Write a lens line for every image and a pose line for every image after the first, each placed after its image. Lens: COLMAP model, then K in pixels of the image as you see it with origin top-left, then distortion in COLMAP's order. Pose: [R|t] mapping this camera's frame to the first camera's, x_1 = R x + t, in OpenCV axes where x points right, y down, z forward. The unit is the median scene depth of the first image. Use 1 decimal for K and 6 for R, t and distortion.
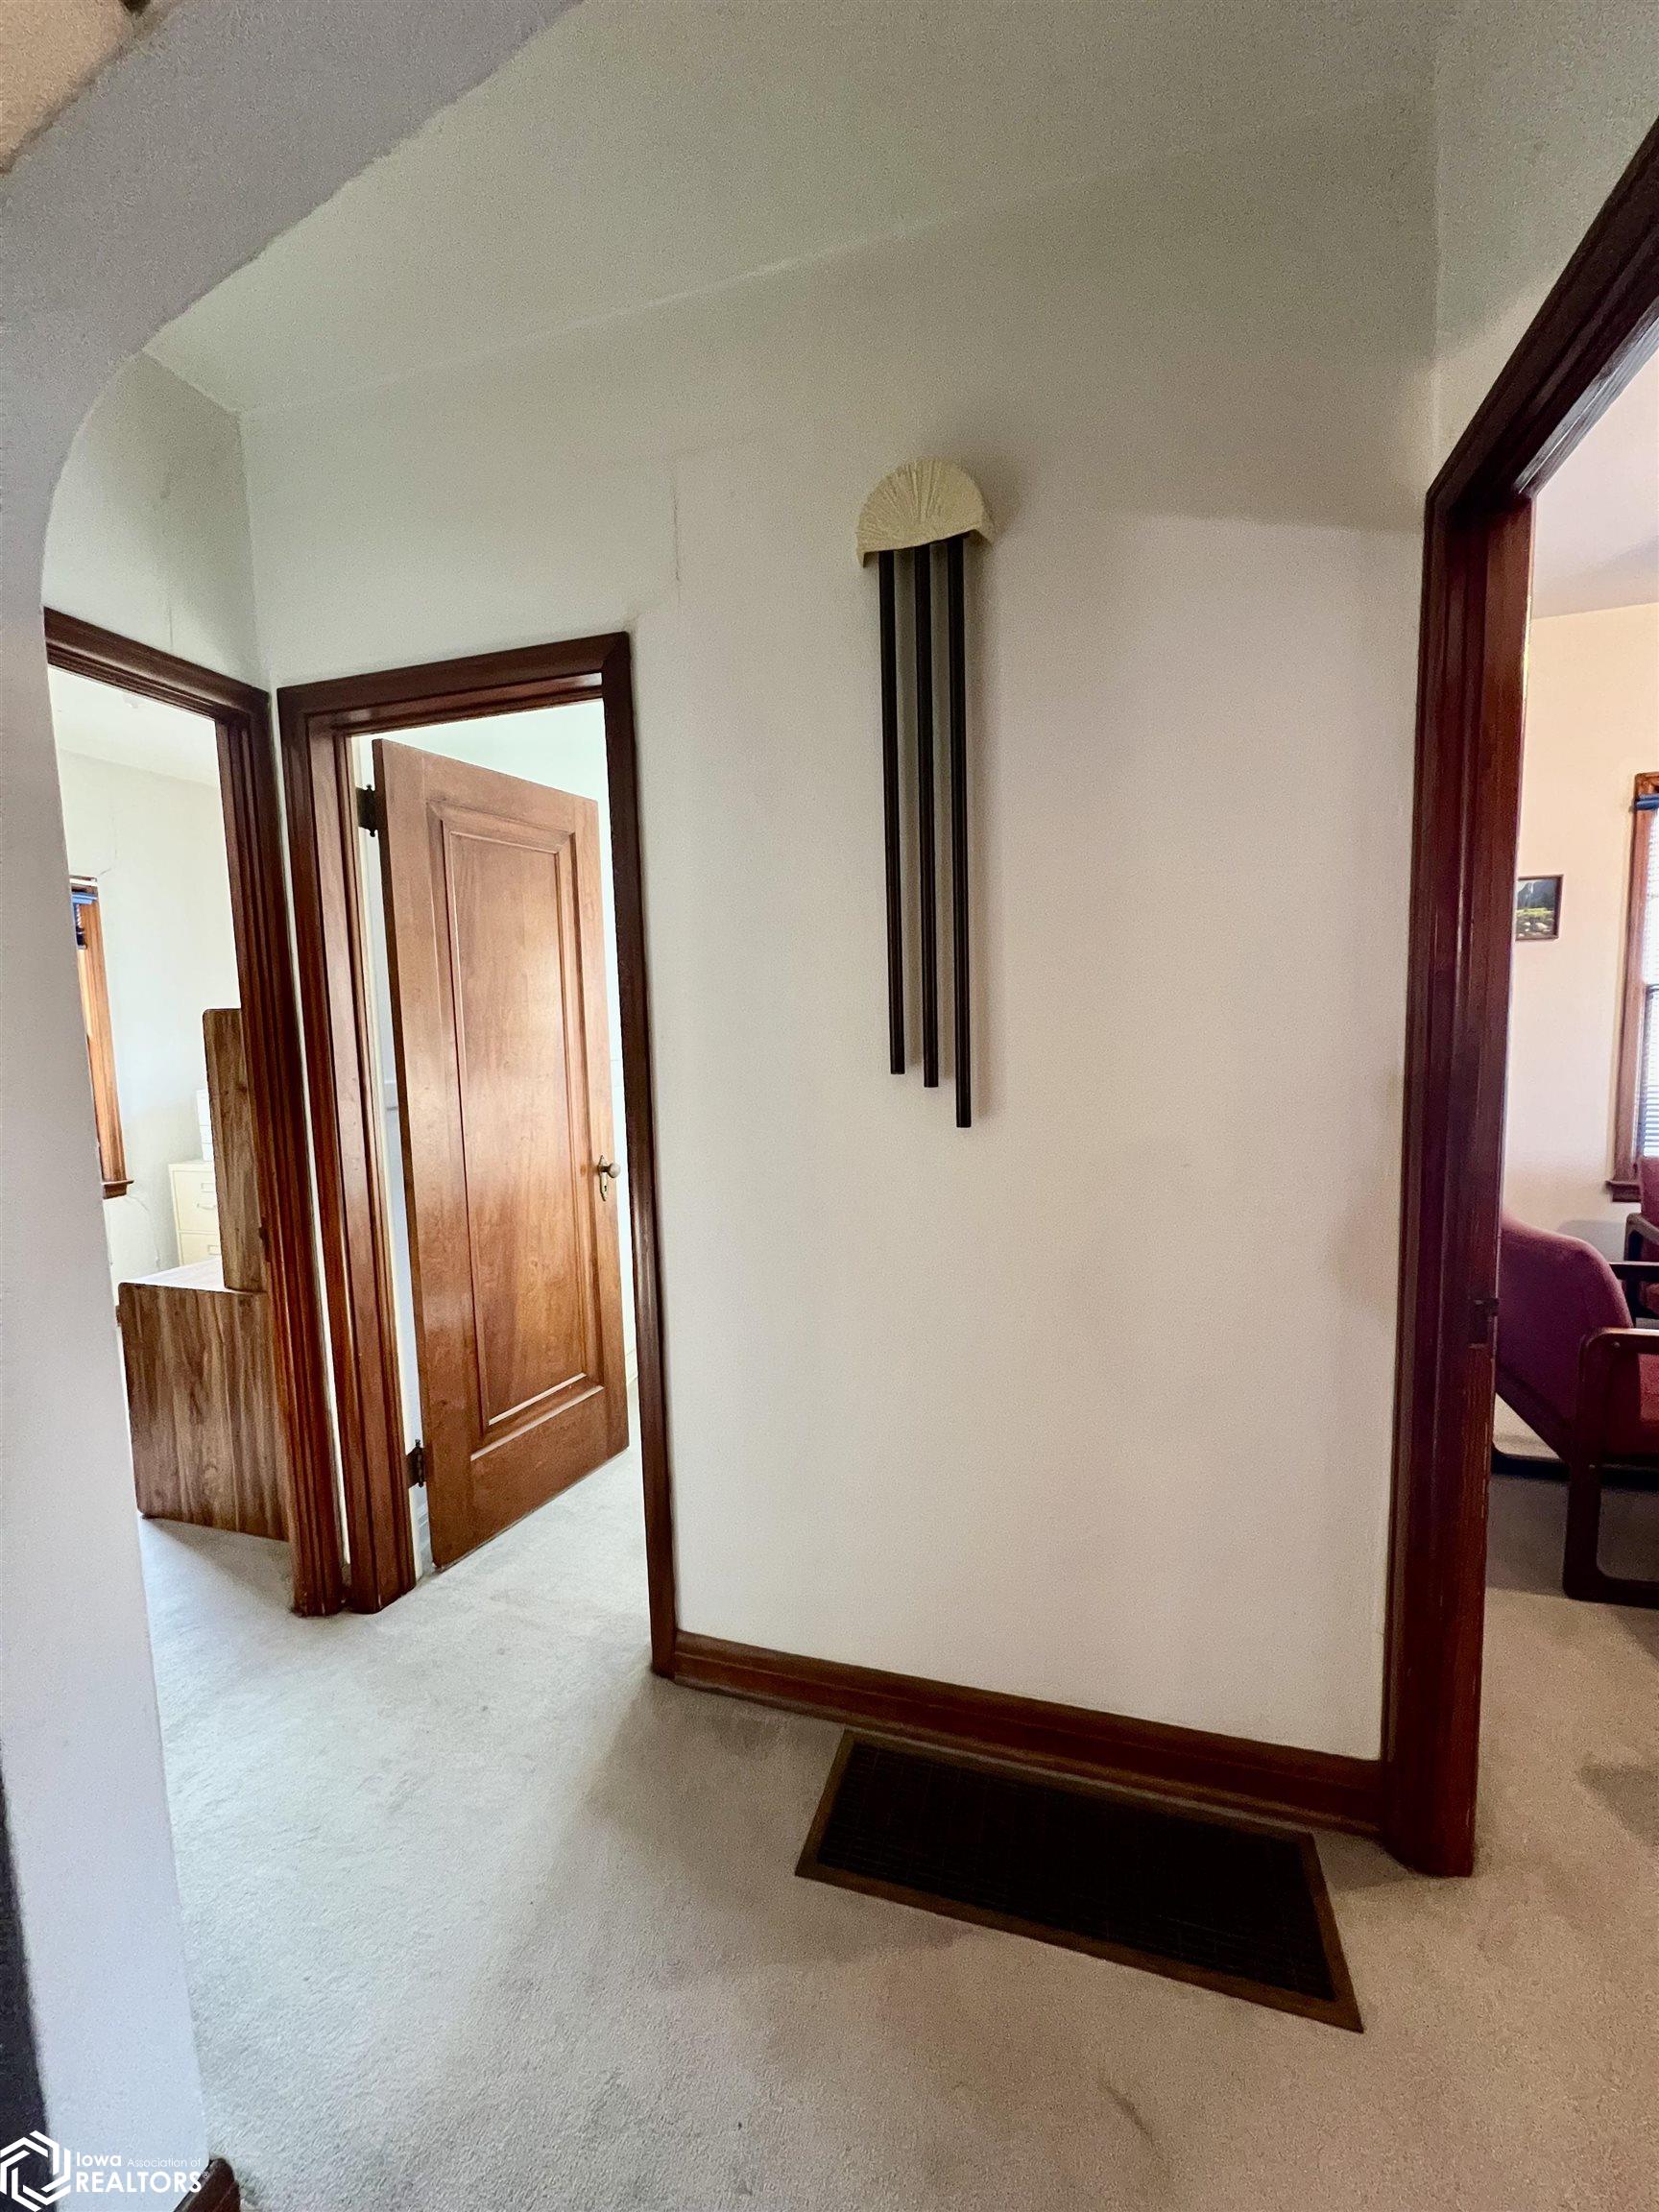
lens RADIAL K [[881.5, 0, 831.4], [0, 881.5, 1106.9], [0, 0, 1]] dist [-0.002506, -0.000193]
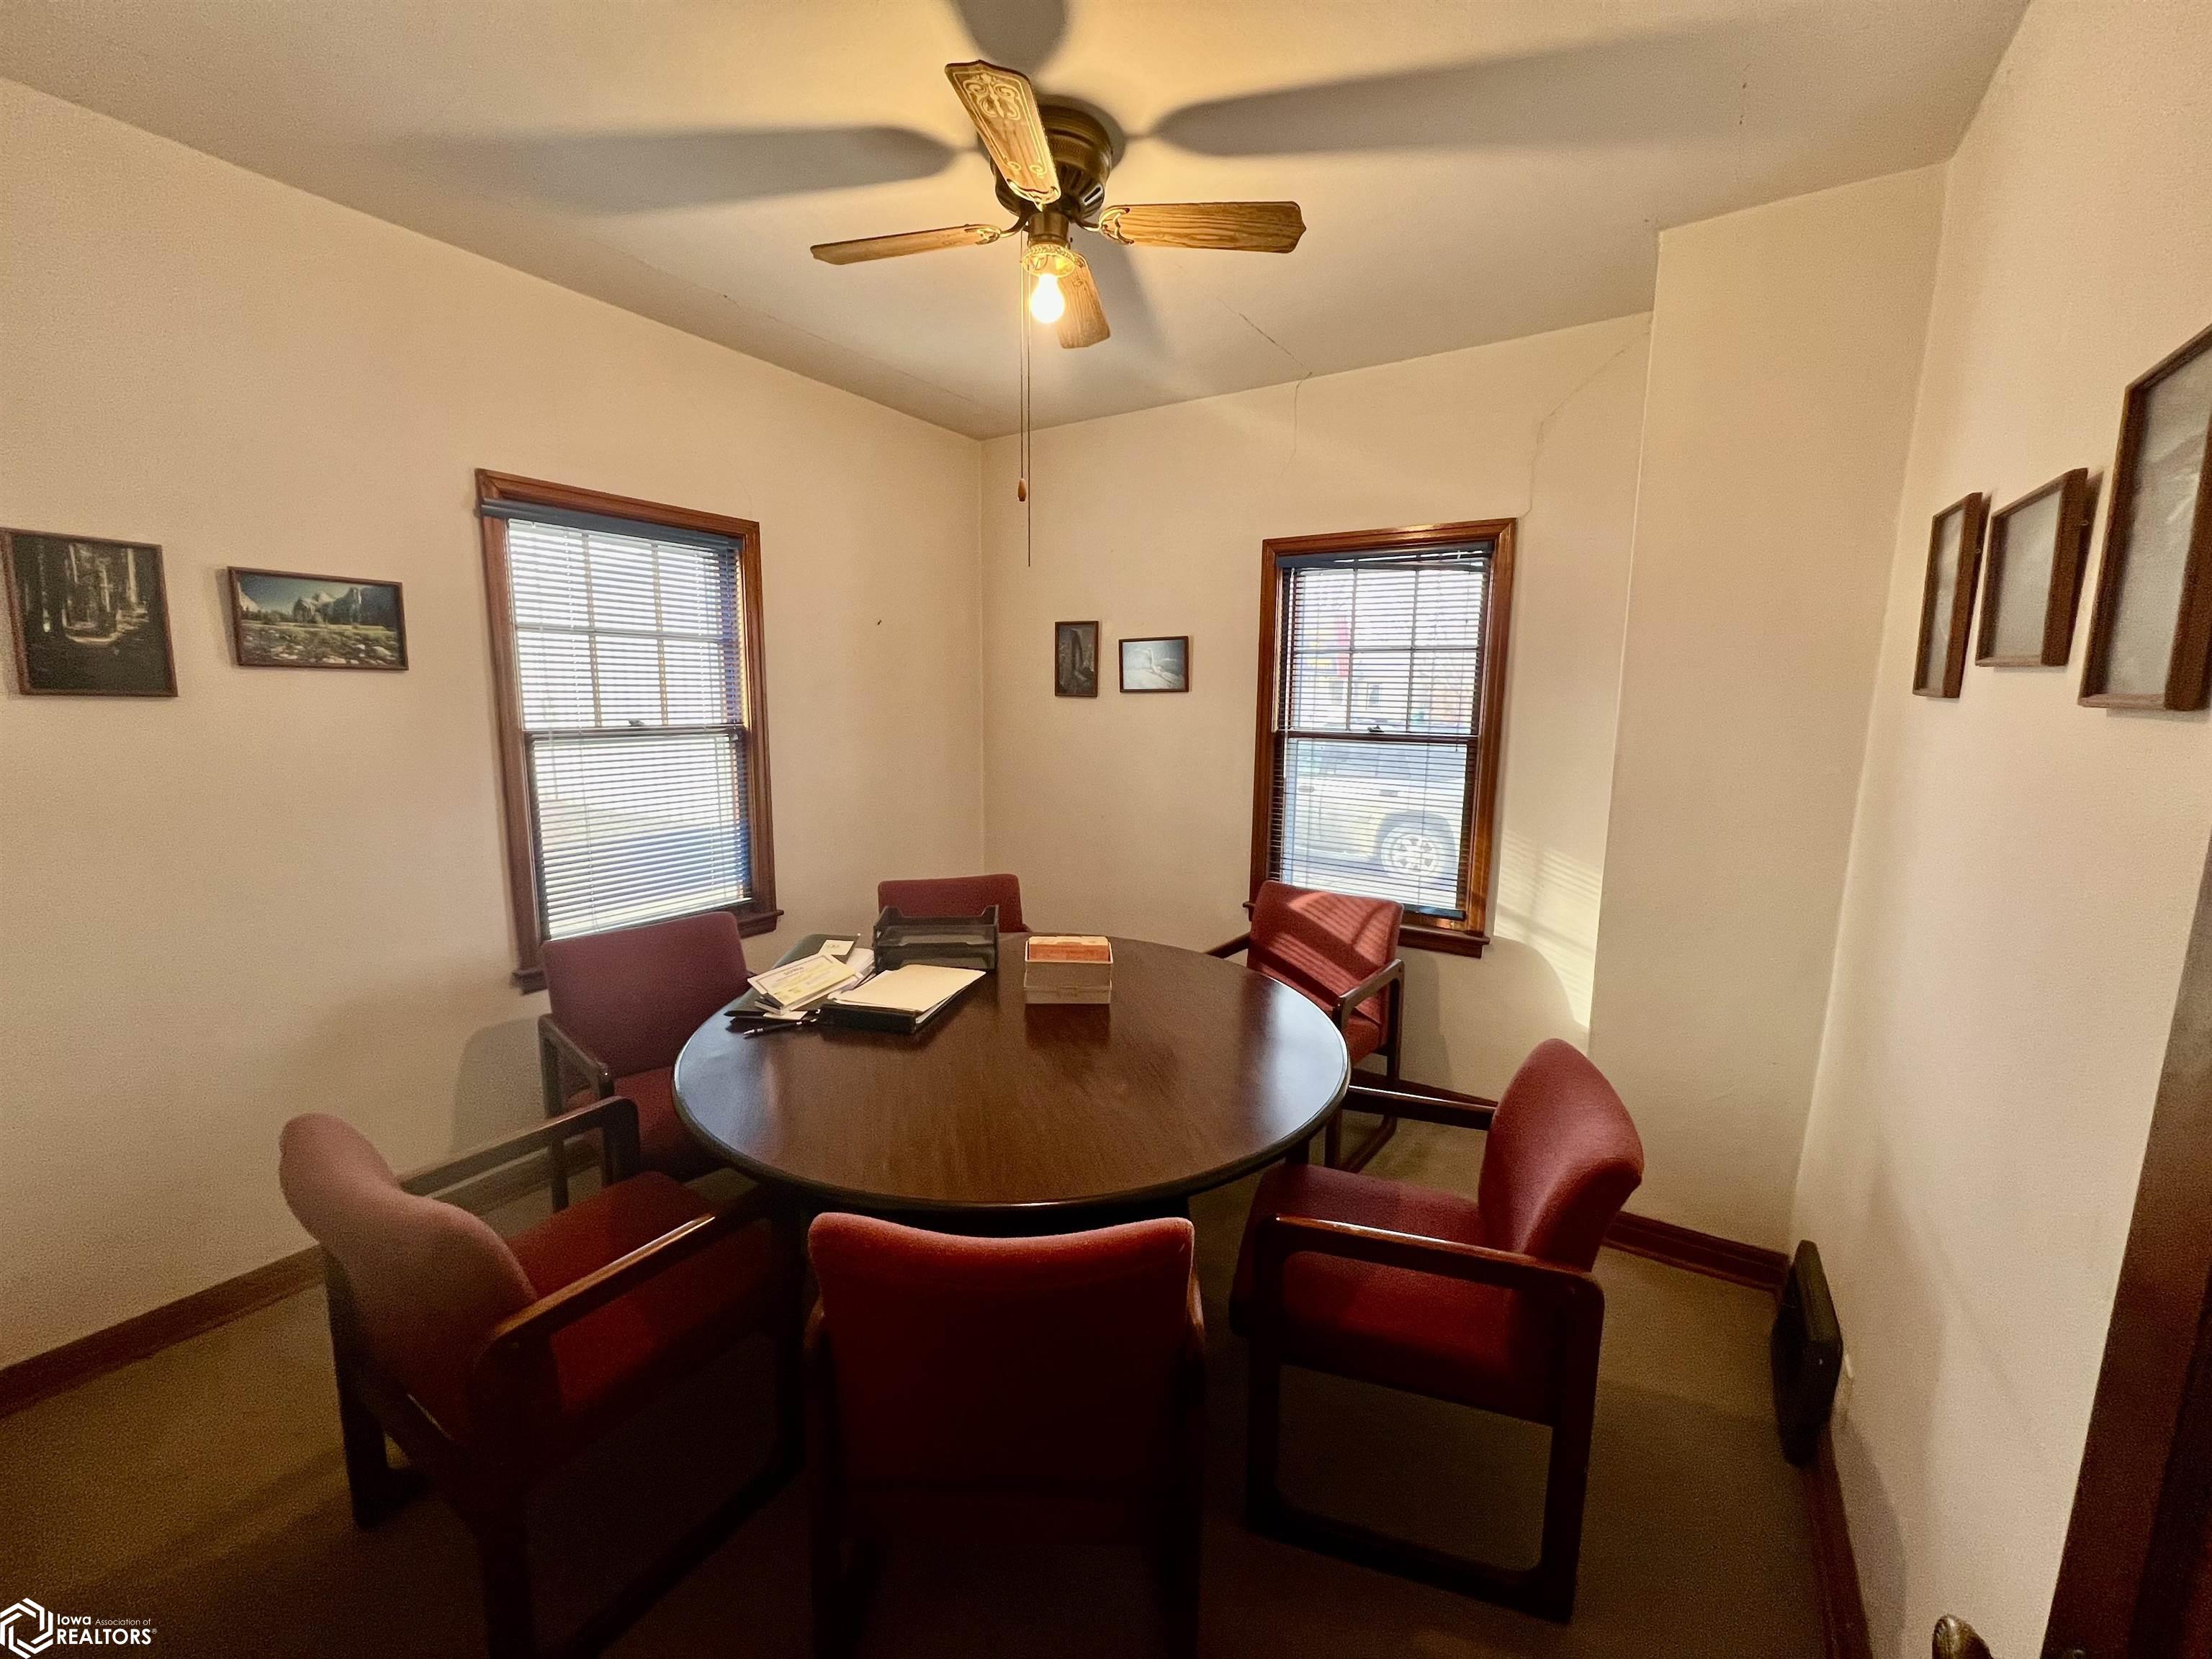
lens RADIAL K [[881.5, 0, 1102.8], [0, 881.5, 822.7], [0, 0, 1]] dist [-0.002506, -0.000193]
pose [[0.277400, -0.108674, 0.954589, 0.267958], [0.075959, 0.992953, 0.090969, -0.086919], [-0.957747, 0.047275, 0.283700, 0.236742]]
